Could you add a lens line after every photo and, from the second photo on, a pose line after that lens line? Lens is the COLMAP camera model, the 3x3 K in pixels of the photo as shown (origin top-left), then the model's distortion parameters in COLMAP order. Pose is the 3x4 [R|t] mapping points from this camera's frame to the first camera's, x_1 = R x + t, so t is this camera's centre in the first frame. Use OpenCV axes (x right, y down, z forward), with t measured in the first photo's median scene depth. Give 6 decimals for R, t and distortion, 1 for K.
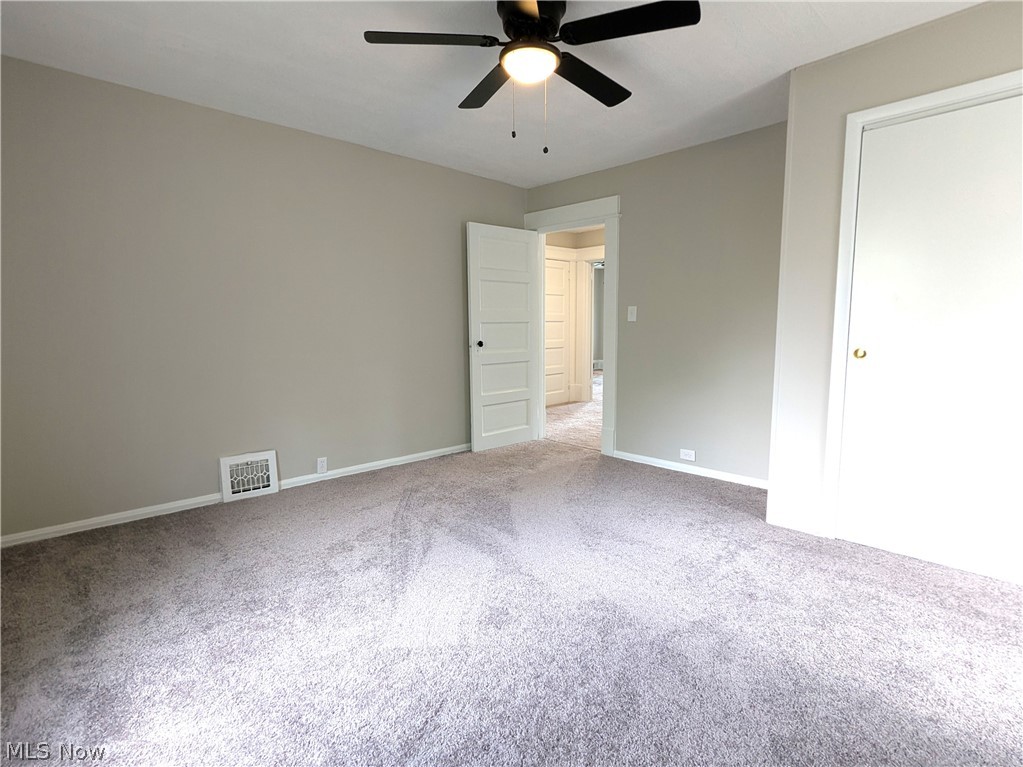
lens RADIAL K [[504.6, 0, 511.0], [0, 504.6, 381.0], [0, 0, 1]] dist [0.002899, 0.000548]
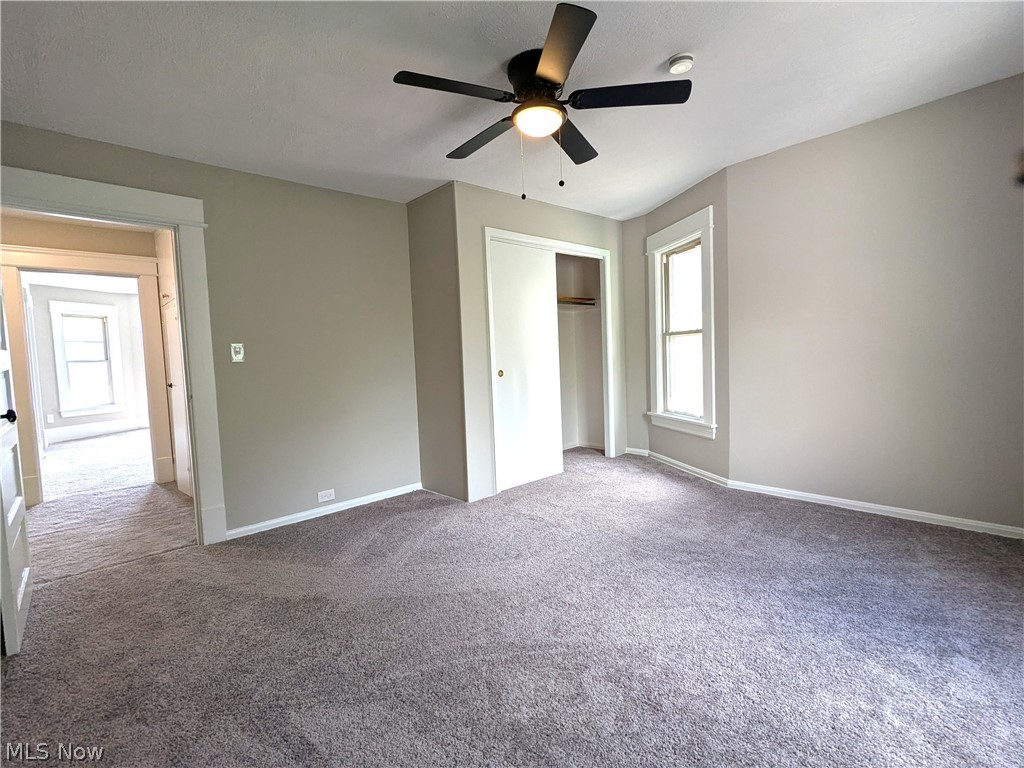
lens RADIAL K [[483.1, 0, 513.4], [0, 483.1, 381.9], [0, 0, 1]] dist [-0.000813, 0.000414]
pose [[0.031310, -0.048904, 0.998313, -0.617311], [0.153349, 0.987212, 0.043551, -0.061346], [-0.987676, 0.151726, 0.038409, 0.637495]]
